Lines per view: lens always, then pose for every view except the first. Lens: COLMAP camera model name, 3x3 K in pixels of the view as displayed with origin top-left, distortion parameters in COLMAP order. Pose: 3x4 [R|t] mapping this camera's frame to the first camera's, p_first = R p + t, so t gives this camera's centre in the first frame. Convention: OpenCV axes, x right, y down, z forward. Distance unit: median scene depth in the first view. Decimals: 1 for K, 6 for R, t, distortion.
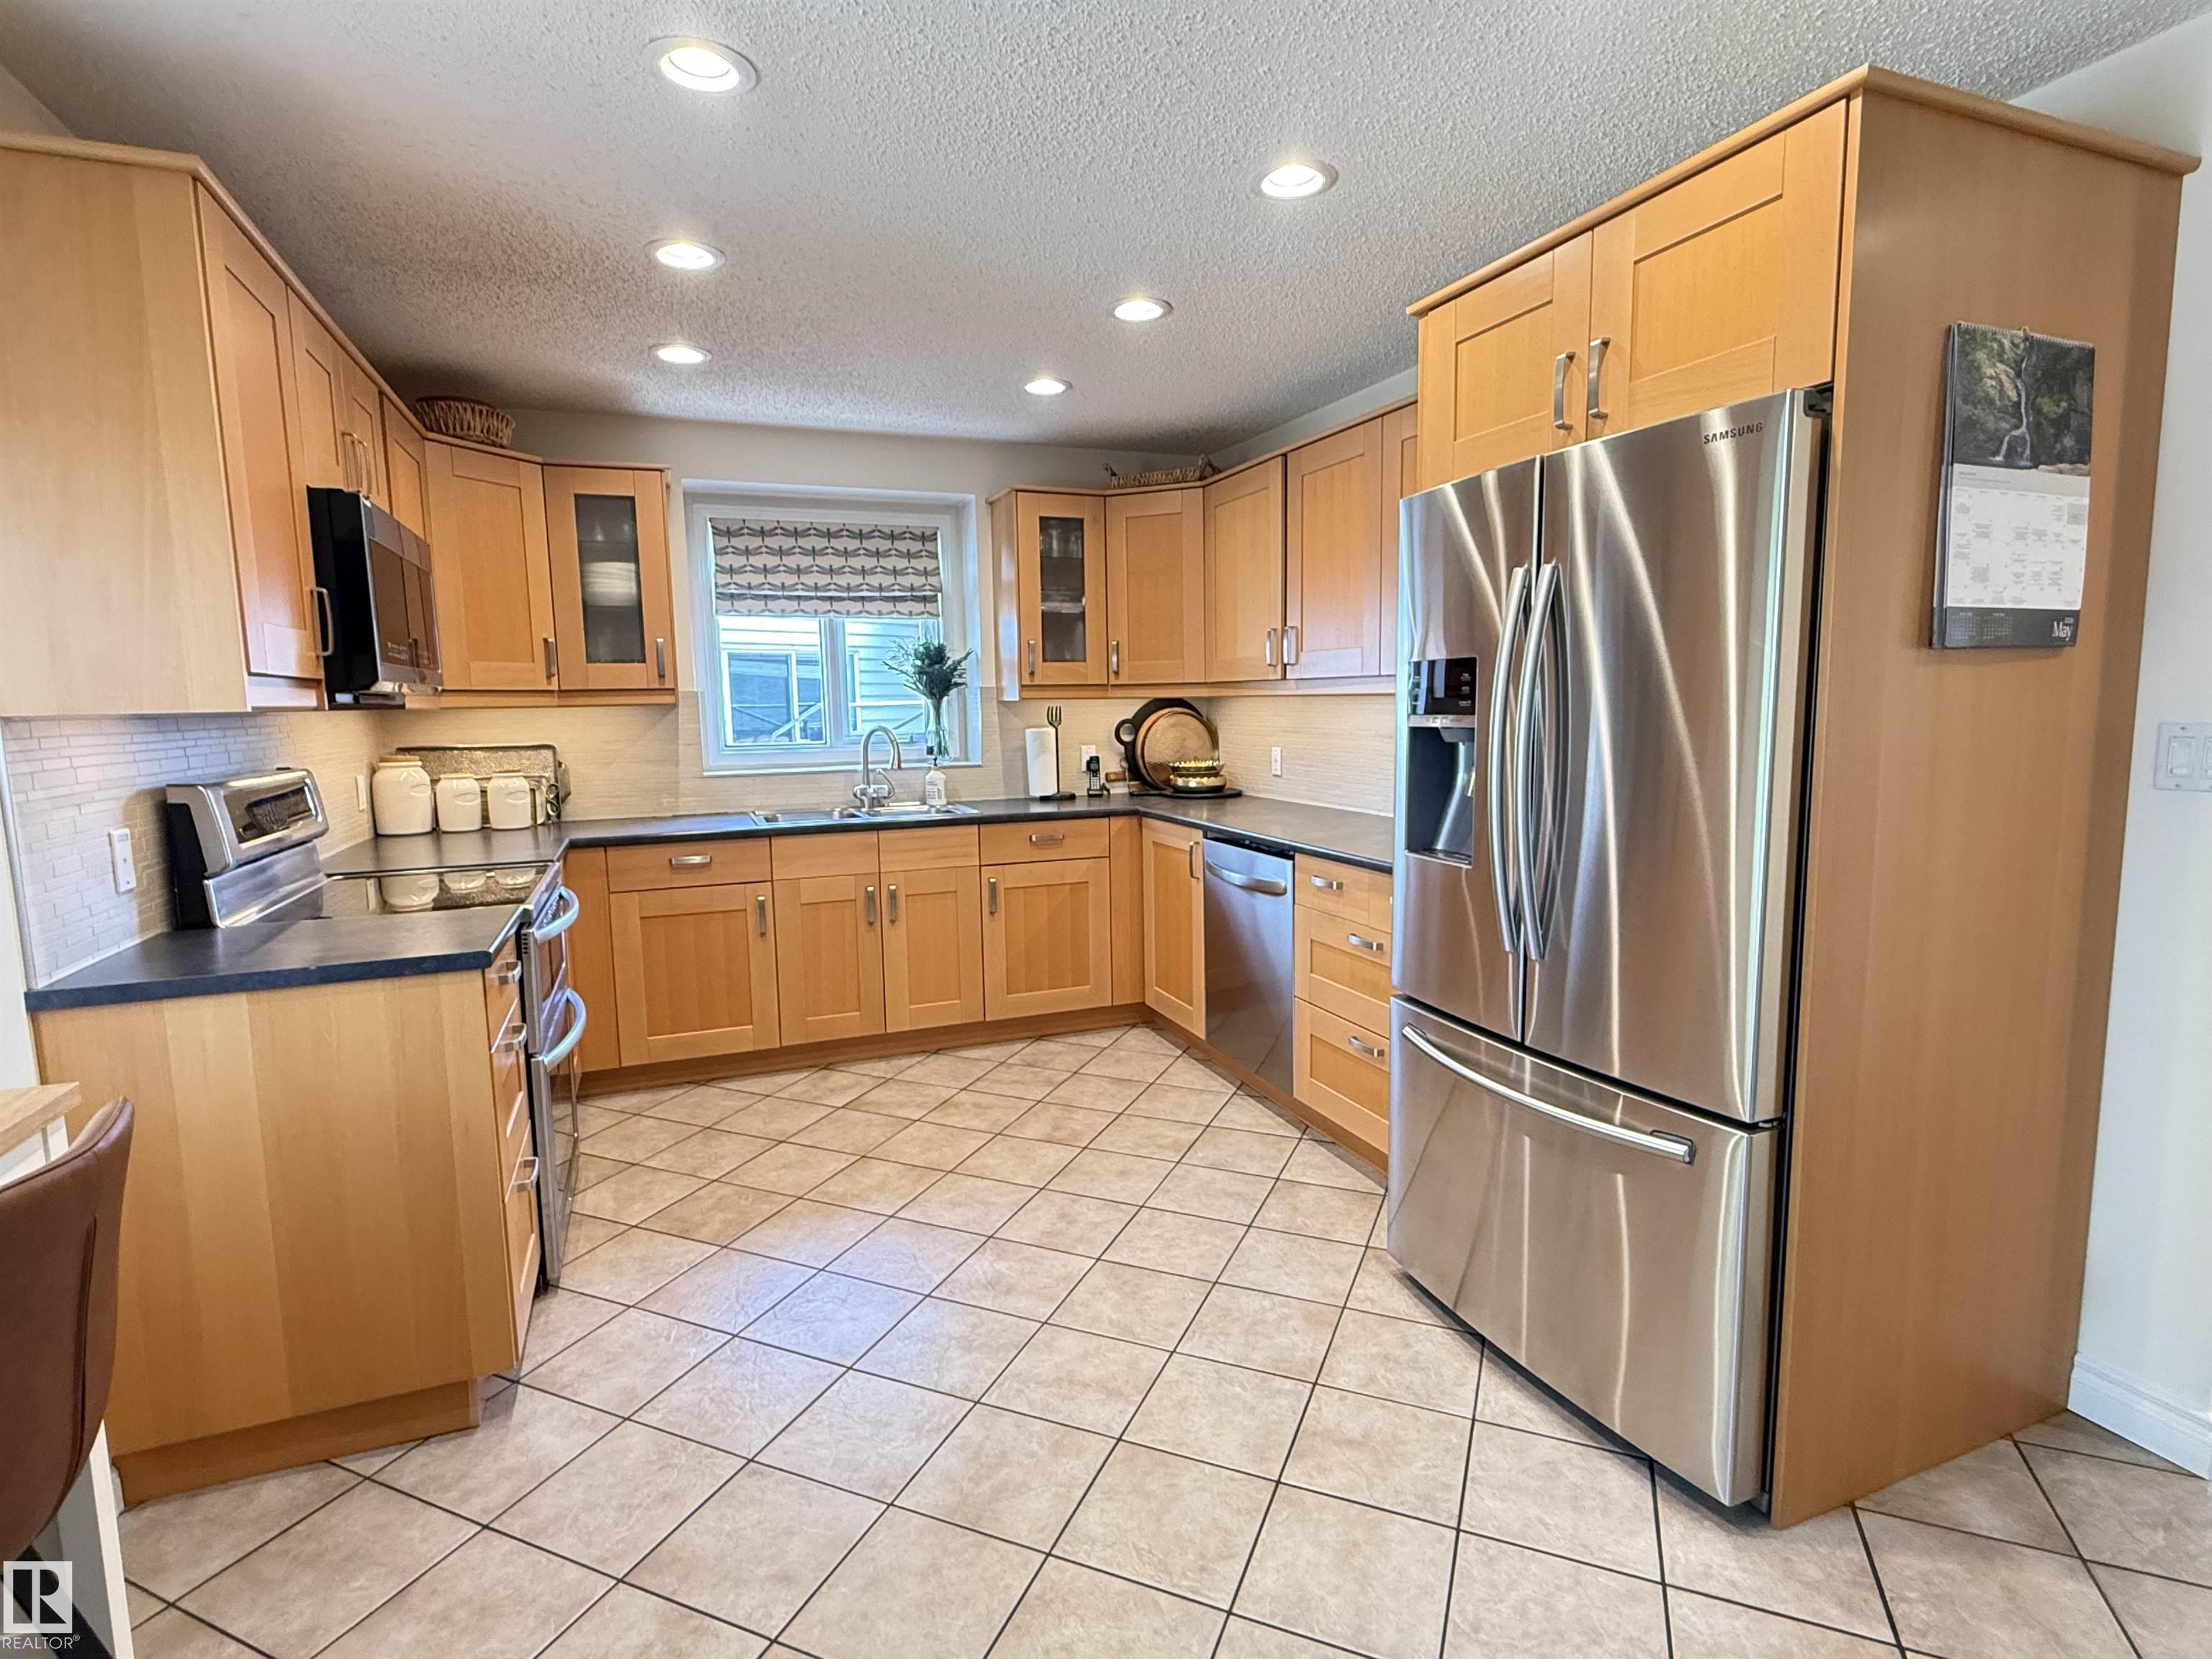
lens RADIAL K [[1100.1, 0, 1100.5], [0, 1100.1, 828.7], [0, 0, 1]] dist [0.000545, -0.000893]
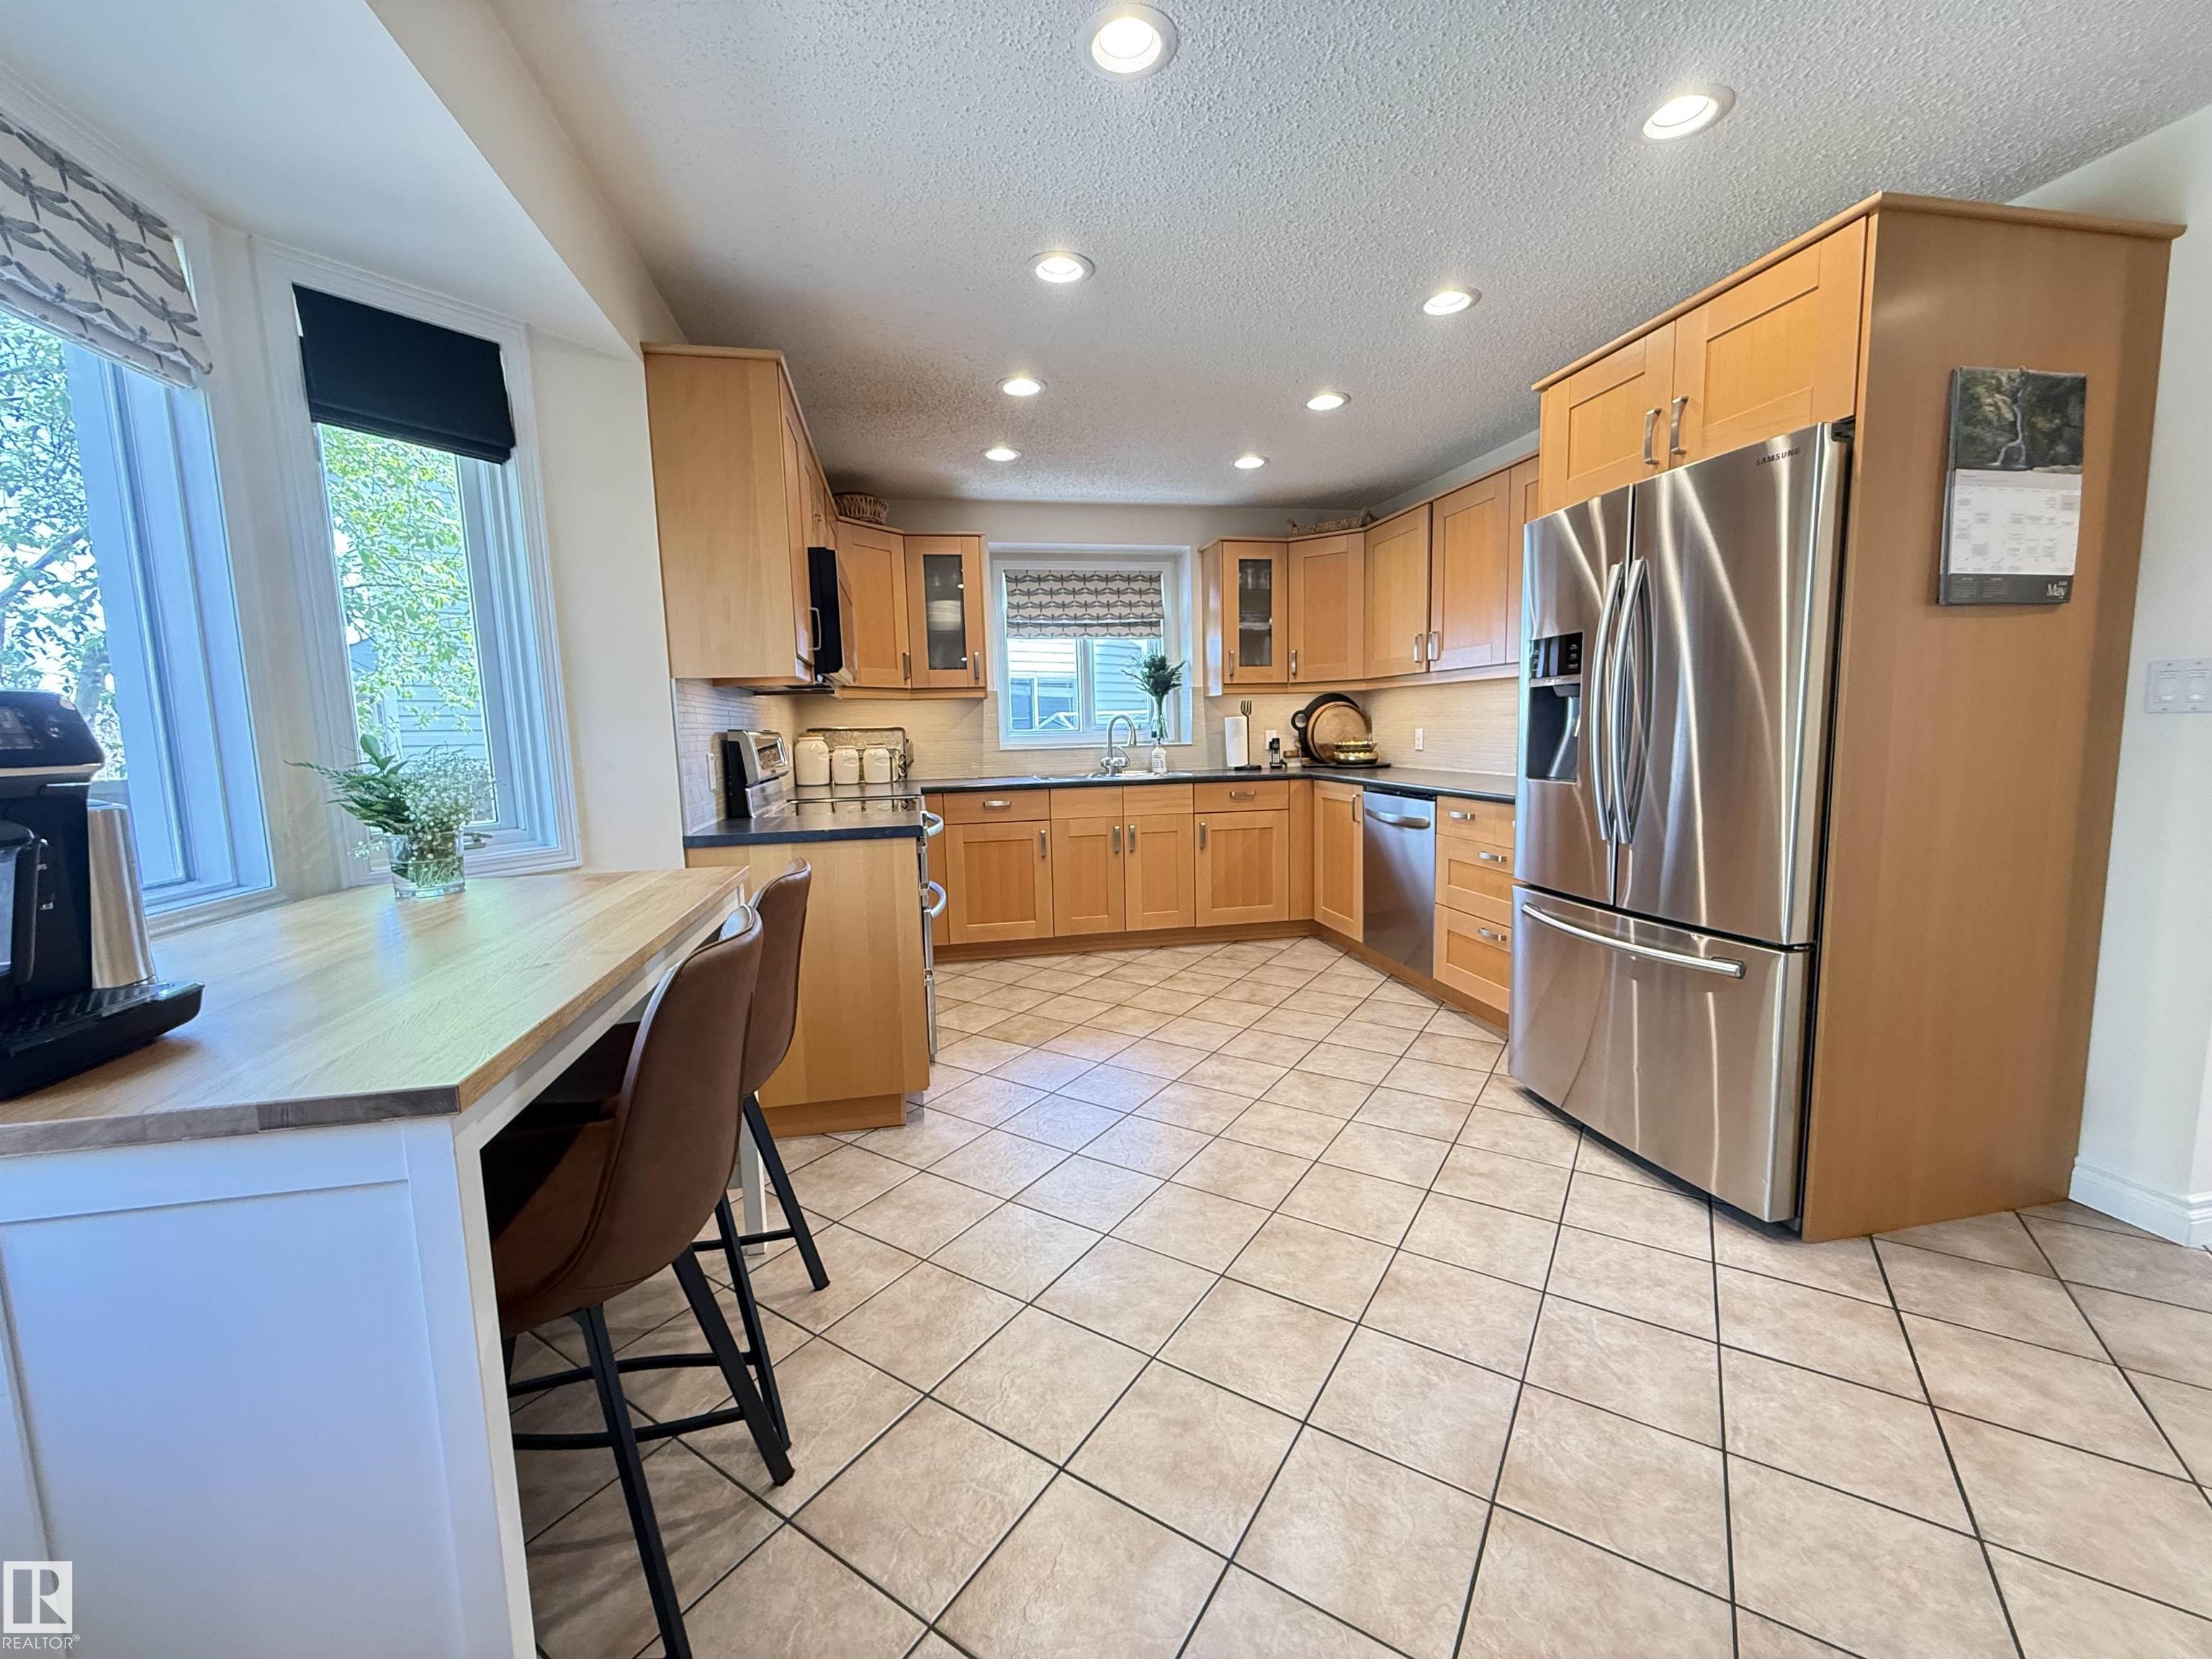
lens RADIAL K [[881.5, 0, 1097.8], [0, 881.5, 826.5], [0, 0, 1]] dist [-0.001159, 0.000176]
pose [[0.984317, 0.012452, -0.175971, -0.040872], [-0.012496, 0.999922, 0.000858, 0.062095], [0.175968, 0.001355, 0.984395, -0.133136]]
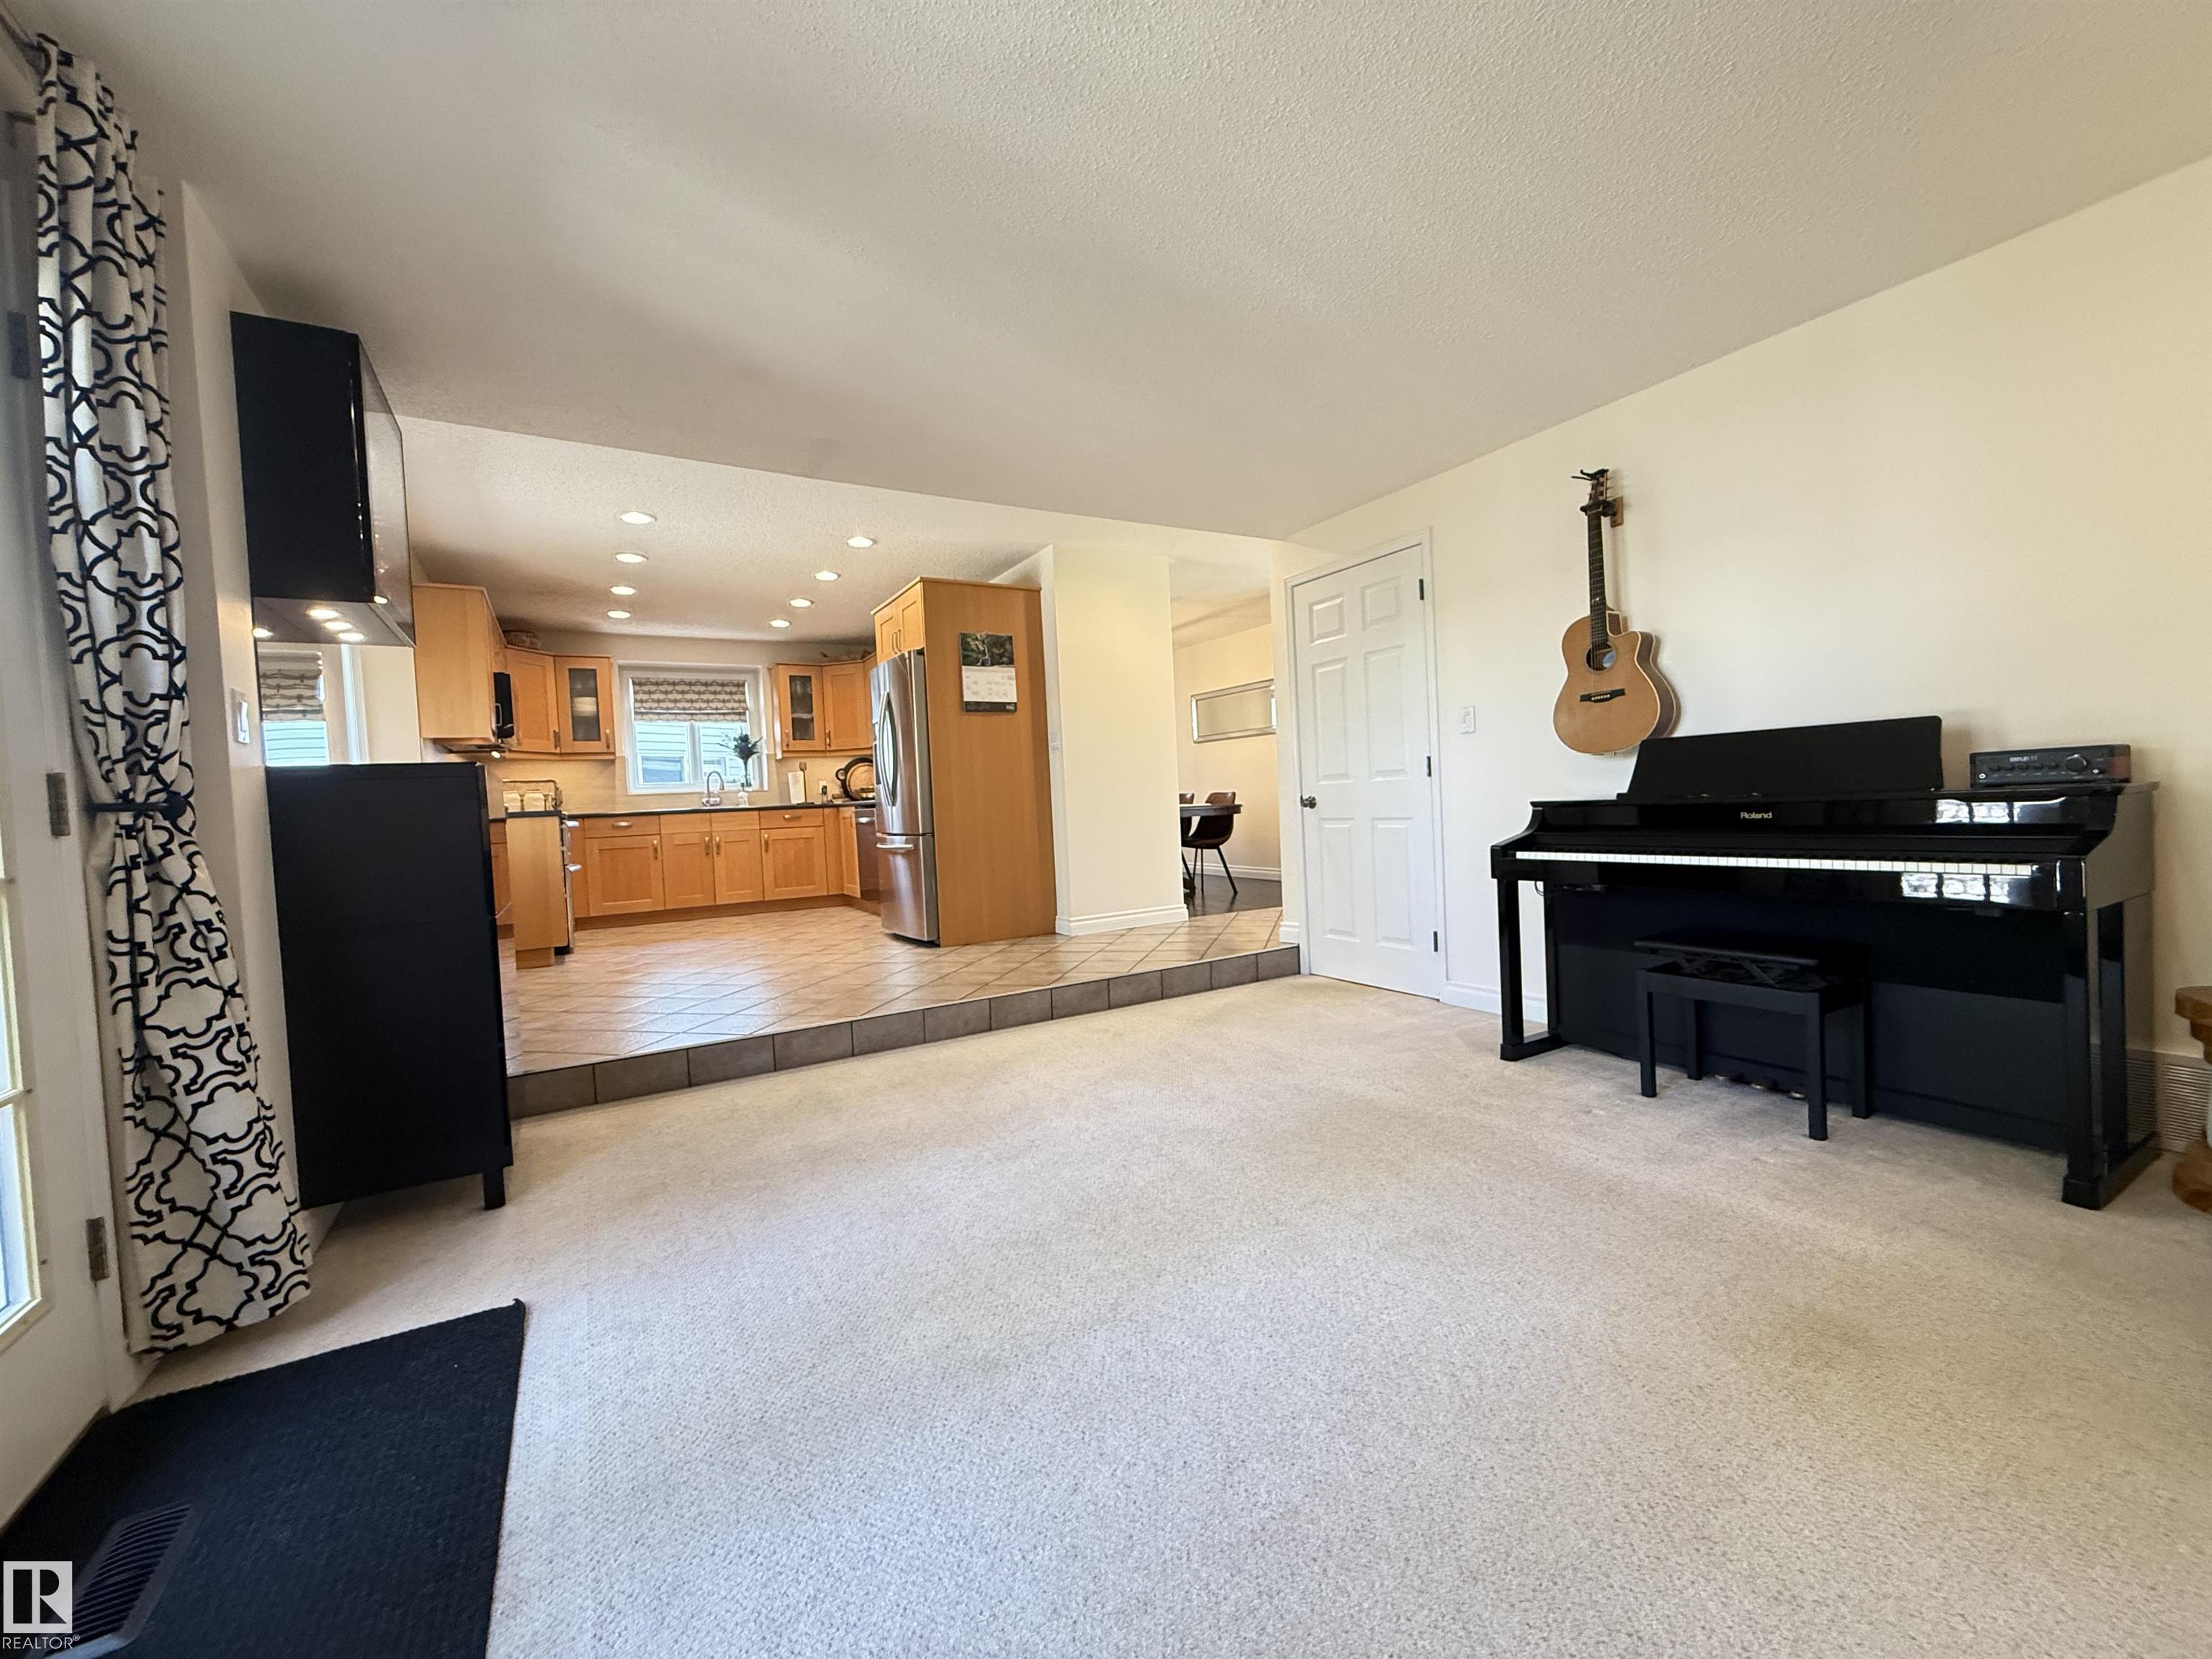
lens RADIAL K [[881.5, 0, 1097.8], [0, 881.5, 826.5], [0, 0, 1]] dist [-0.001159, 0.000176]
pose [[0.988020, -0.033608, 0.150623, 0.365806], [0.047775, 0.994663, -0.091447, 0.275230], [-0.146745, 0.097547, 0.984353, -1.055939]]
